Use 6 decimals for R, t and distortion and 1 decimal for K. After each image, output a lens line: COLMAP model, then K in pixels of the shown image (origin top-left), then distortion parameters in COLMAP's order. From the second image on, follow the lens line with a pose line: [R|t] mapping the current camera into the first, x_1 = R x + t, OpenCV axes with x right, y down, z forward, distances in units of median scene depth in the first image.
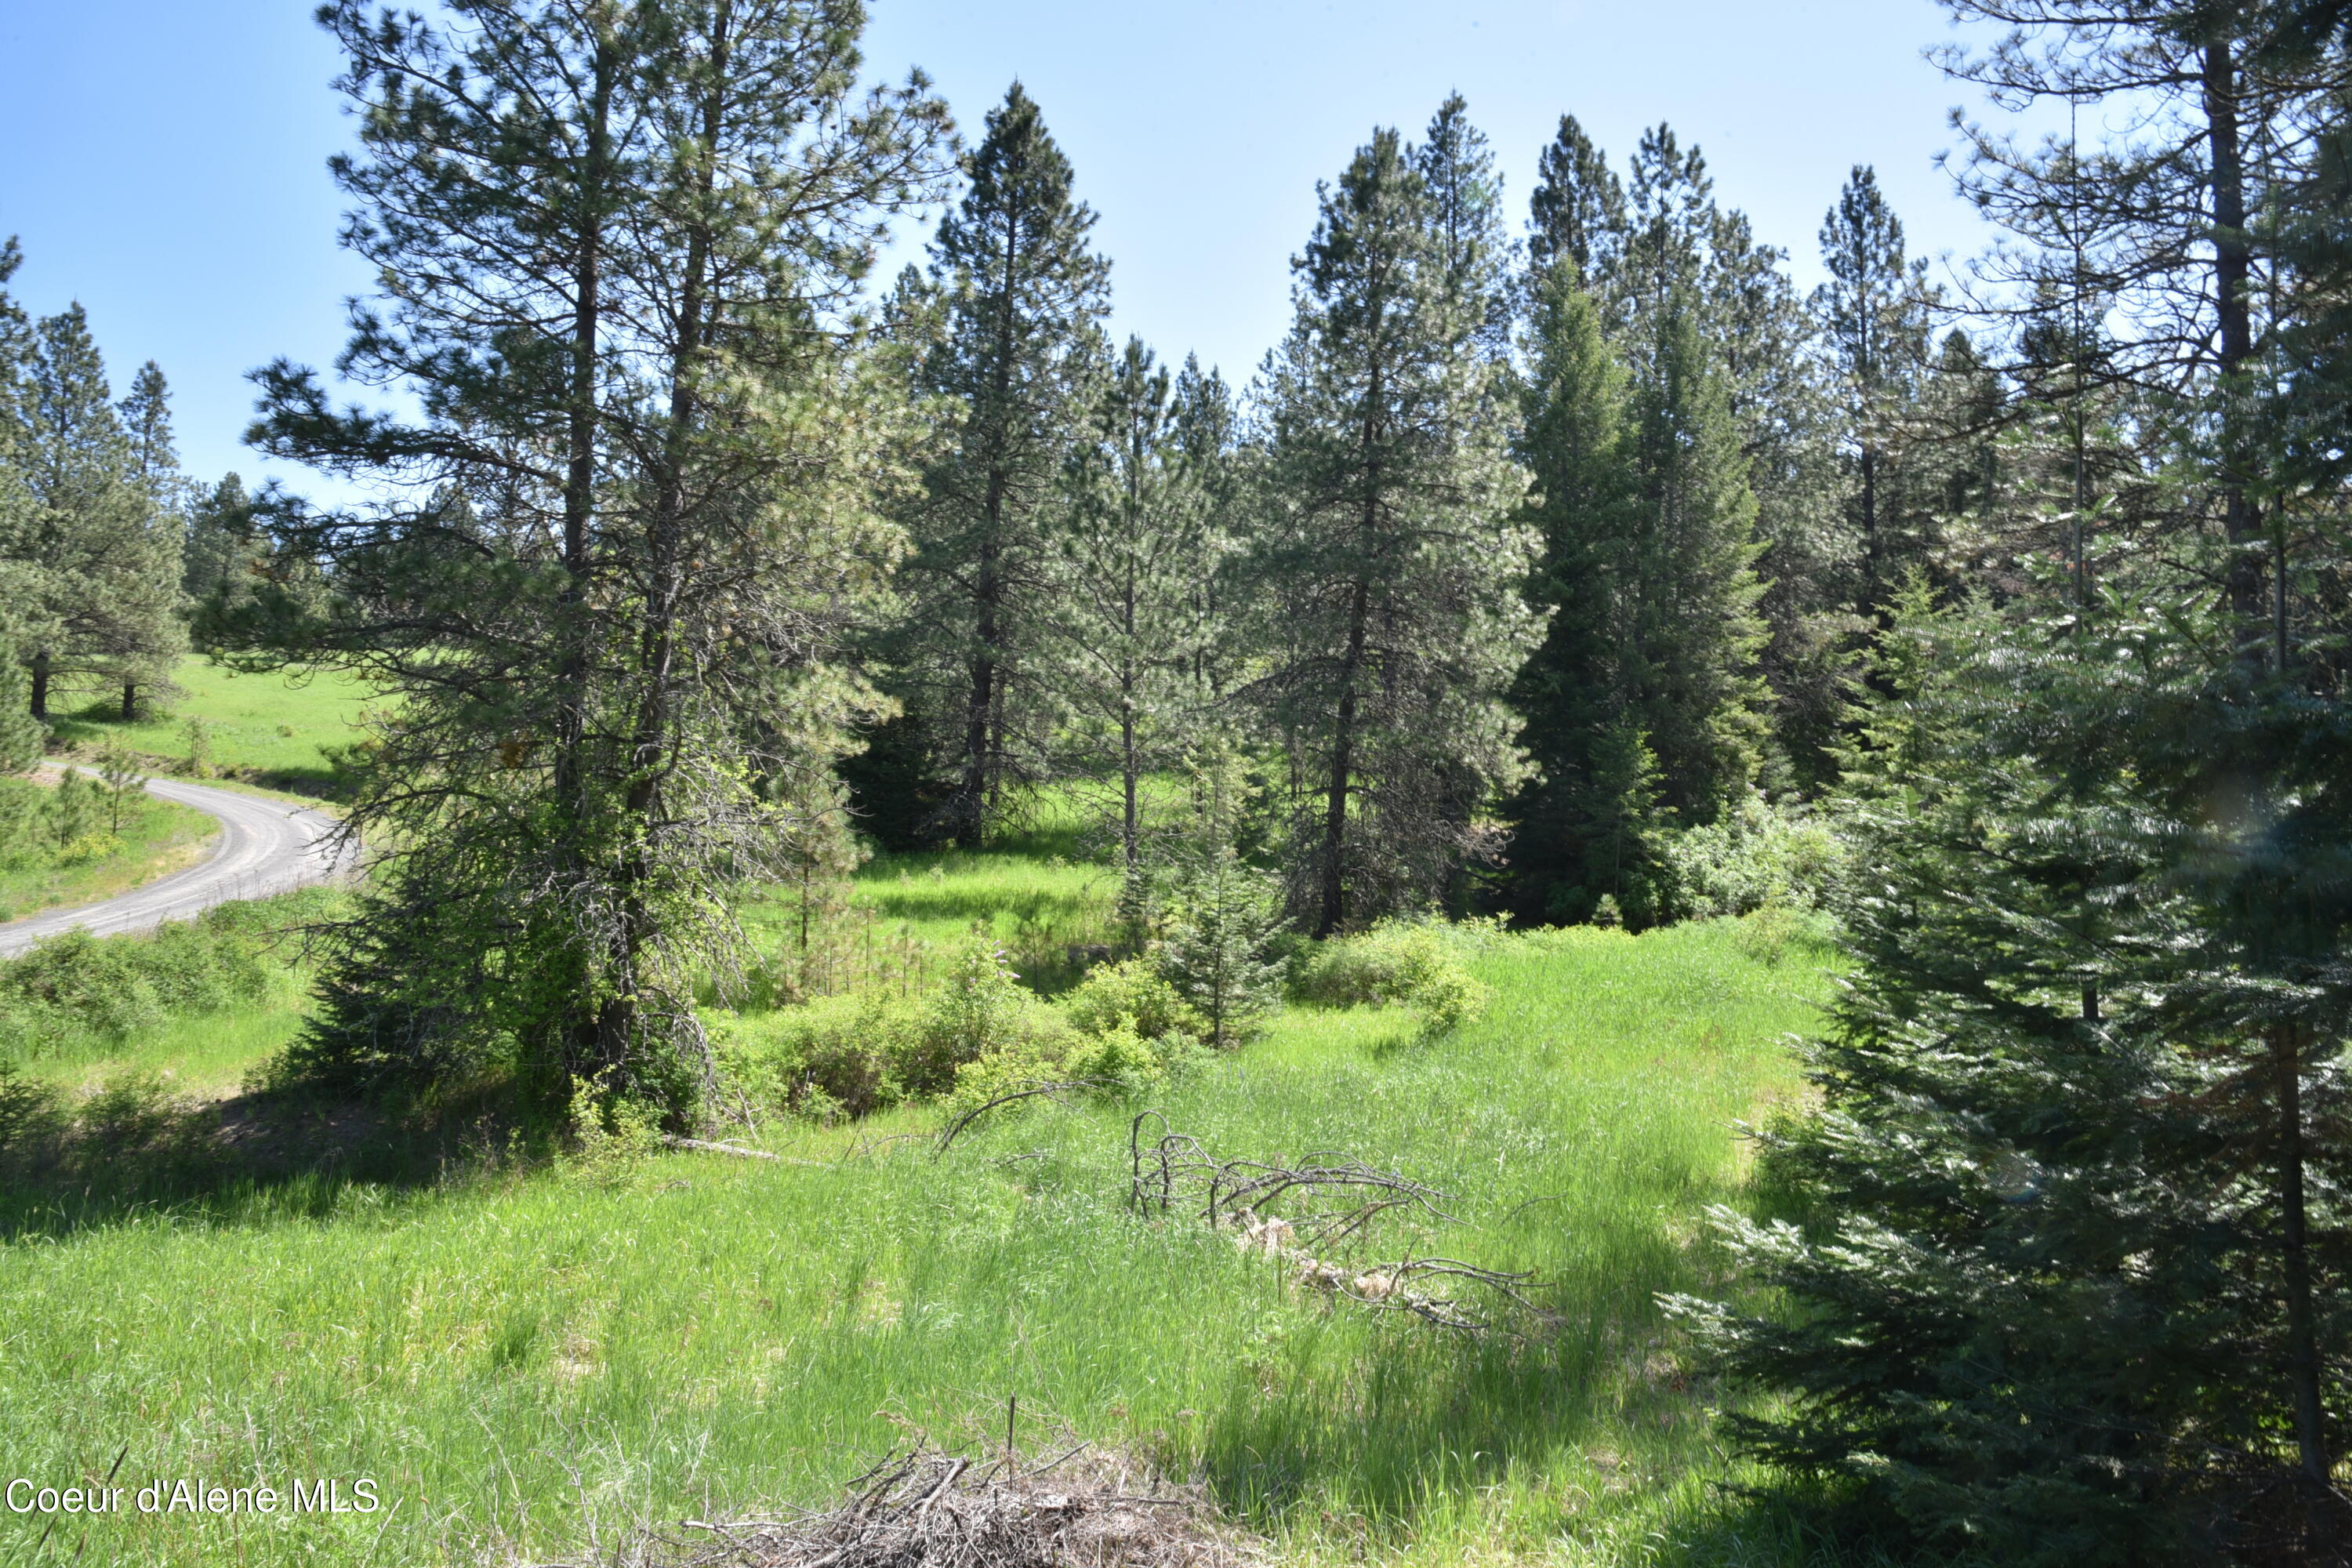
lens RADIAL K [[1610.9, 0, 1176.0], [0, 1610.9, 784.0], [0, 0, 1]] dist [-0.110849, 0.071524]
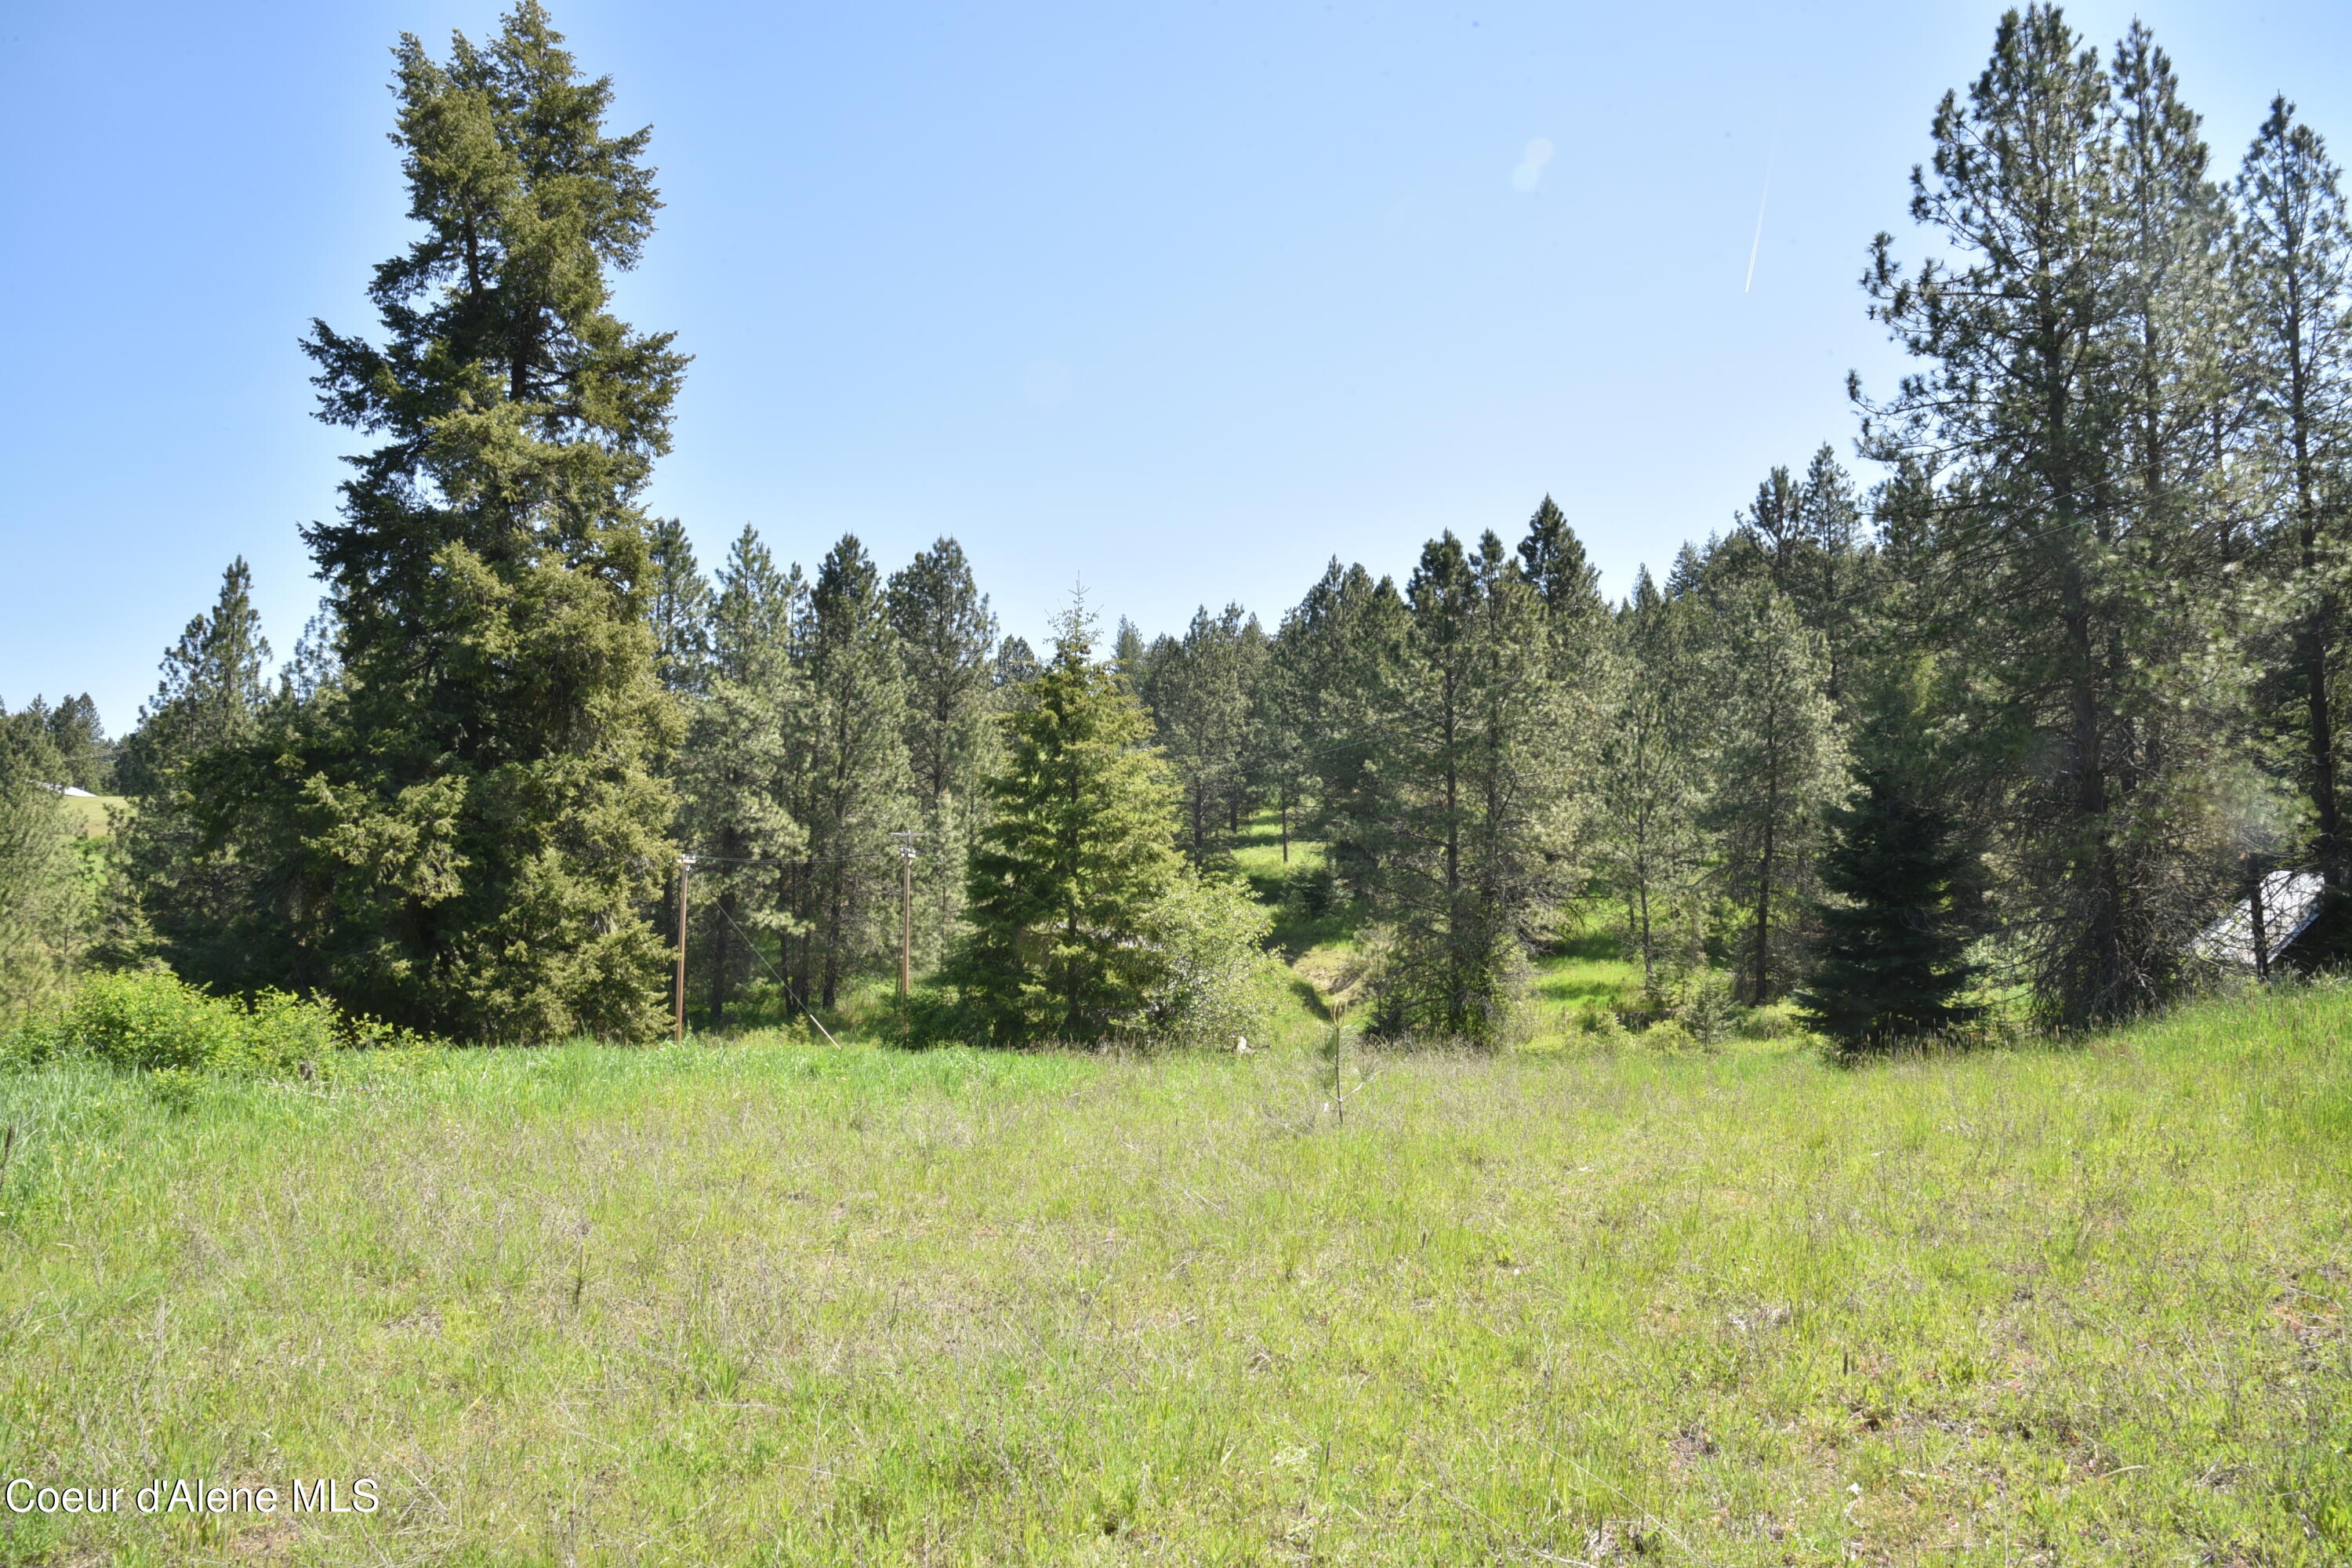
lens RADIAL K [[1610.9, 0, 1176.0], [0, 1610.9, 784.0], [0, 0, 1]] dist [-0.110849, 0.071524]
pose [[0.962771, -0.047814, -0.266056, -0.051936], [0.038667, 0.998471, -0.039516, -0.103979], [0.267538, 0.027758, 0.963147, -0.878690]]
